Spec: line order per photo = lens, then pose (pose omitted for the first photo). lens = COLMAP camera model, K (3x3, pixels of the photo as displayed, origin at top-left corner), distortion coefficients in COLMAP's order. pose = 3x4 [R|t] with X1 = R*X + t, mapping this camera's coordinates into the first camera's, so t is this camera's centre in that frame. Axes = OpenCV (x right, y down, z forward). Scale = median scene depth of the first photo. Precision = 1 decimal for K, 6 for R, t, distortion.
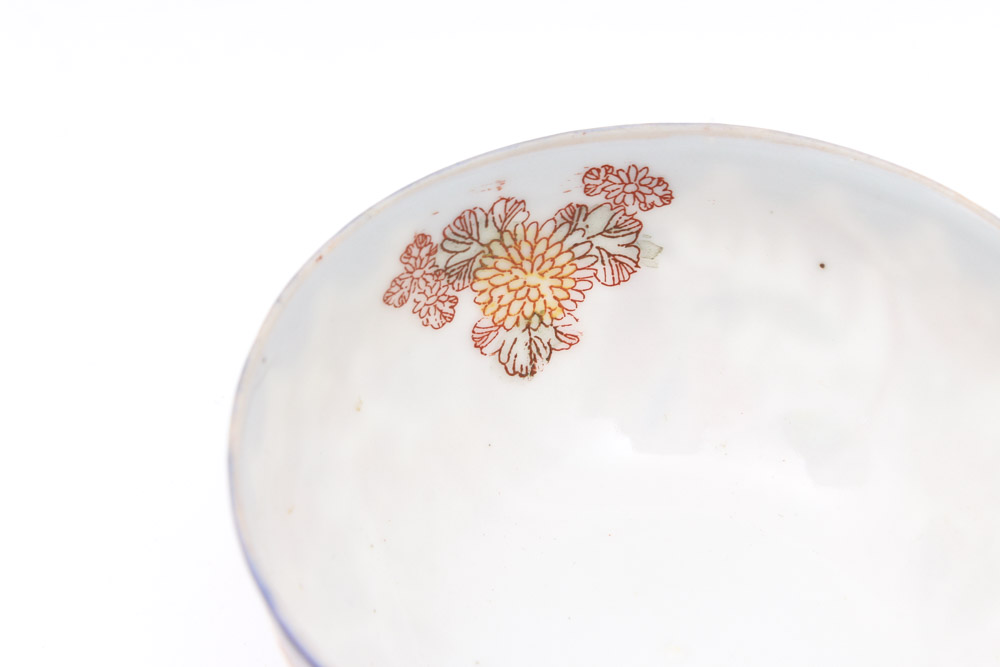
lens RADIAL K [[2321.9, 0, 499.9], [0, 2321.9, 333.7], [0, 0, 1]] dist [0.049749, 0.000000]
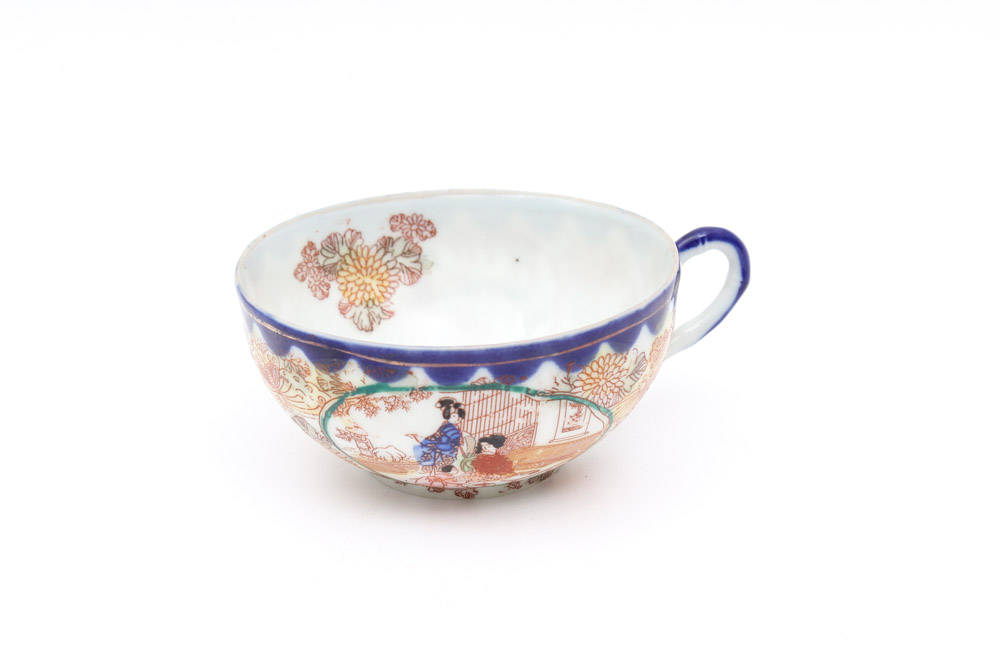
lens RADIAL K [[2321.9, 0, 500.1], [0, 2321.9, 333.2], [0, 0, 1]] dist [0.049749, 0.000000]
pose [[0.985720, -0.063261, 0.156058, -0.179305], [0.117987, 0.920689, -0.372035, 0.740965], [-0.120145, 0.385136, 0.915006, -0.735567]]
